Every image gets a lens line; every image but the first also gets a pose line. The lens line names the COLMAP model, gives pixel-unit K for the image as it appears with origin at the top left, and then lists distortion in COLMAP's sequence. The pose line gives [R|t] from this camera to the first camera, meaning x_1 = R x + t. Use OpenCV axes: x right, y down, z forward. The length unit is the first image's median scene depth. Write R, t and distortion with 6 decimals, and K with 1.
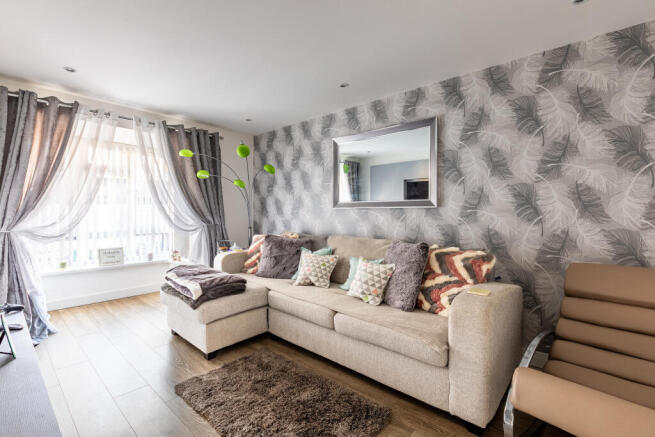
lens RADIAL K [[300.9, 0, 326.3], [0, 300.9, 218.0], [0, 0, 1]] dist [0.004169, -0.001113]
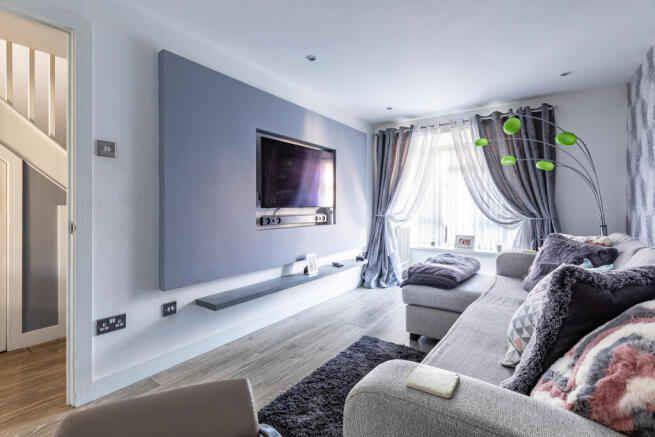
lens RADIAL K [[300.9, 0, 326.0], [0, 300.9, 212.8], [0, 0, 1]] dist [0.004169, -0.001113]
pose [[0.103930, 0.017952, -0.994423, 0.437656], [-0.018399, 0.999701, 0.016125, 0.004420], [0.994414, 0.016621, 0.104229, 0.391090]]
